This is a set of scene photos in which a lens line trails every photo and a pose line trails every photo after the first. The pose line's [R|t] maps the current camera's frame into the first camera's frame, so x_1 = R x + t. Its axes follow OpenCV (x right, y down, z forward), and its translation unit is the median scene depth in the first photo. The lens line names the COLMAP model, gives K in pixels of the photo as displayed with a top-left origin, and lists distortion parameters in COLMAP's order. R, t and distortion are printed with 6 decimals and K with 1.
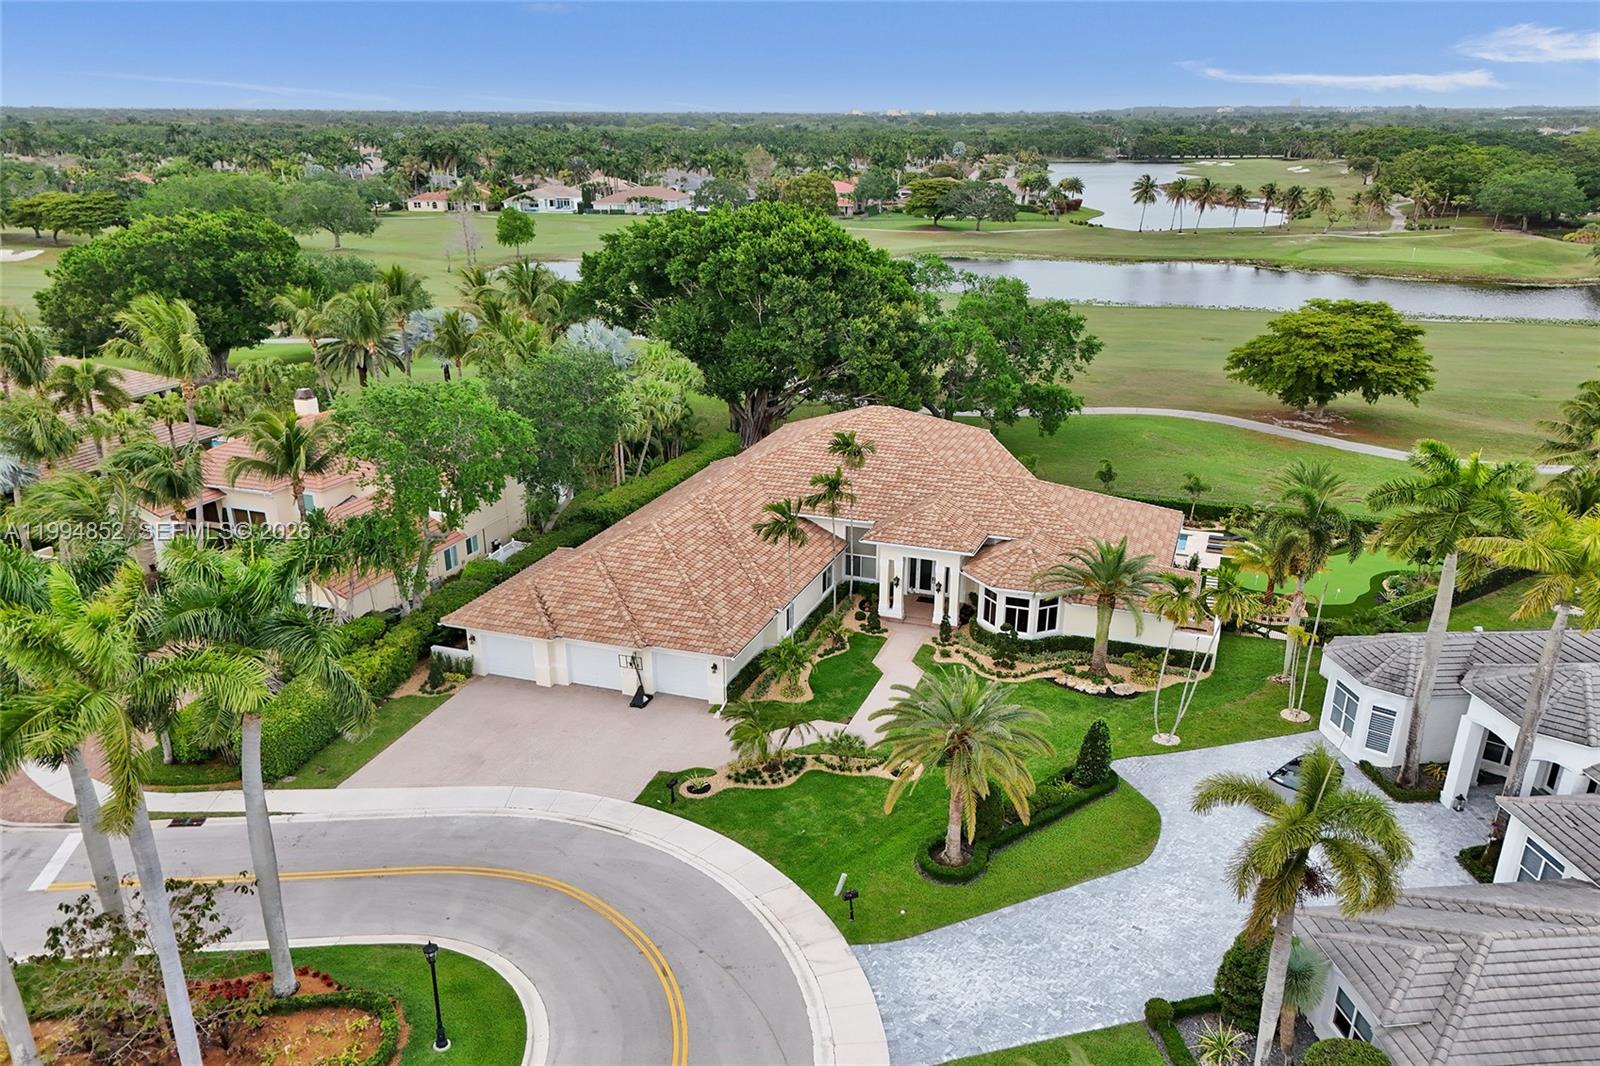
lens RADIAL K [[1168.4, 0, 803.1], [0, 1168.4, 575.9], [0, 0, 1]] dist [0.034239, -0.032356]
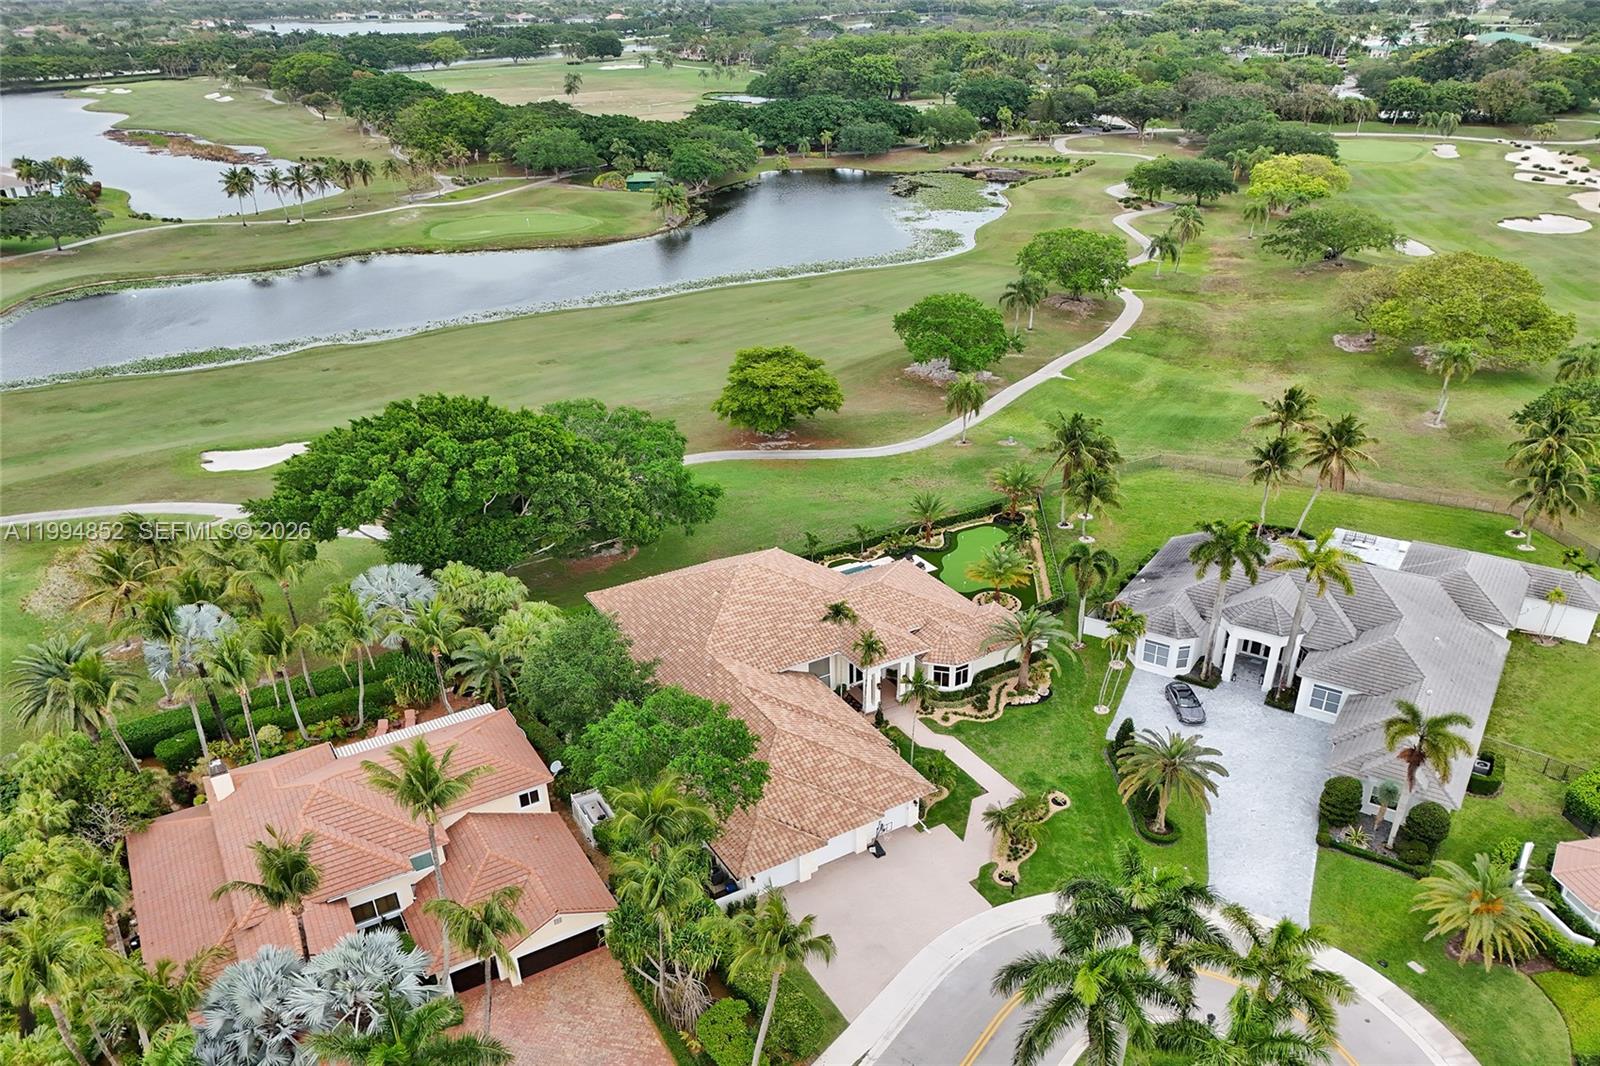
lens RADIAL K [[1143.8, 0, 767.1], [0, 1143.8, 534.0], [0, 0, 1]] dist [0.070688, -0.135970]
pose [[0.659514, -0.338801, 0.671011, -0.765250], [0.302442, 0.936824, 0.175753, -0.394786], [-0.688165, 0.087030, 0.720316, 0.065864]]
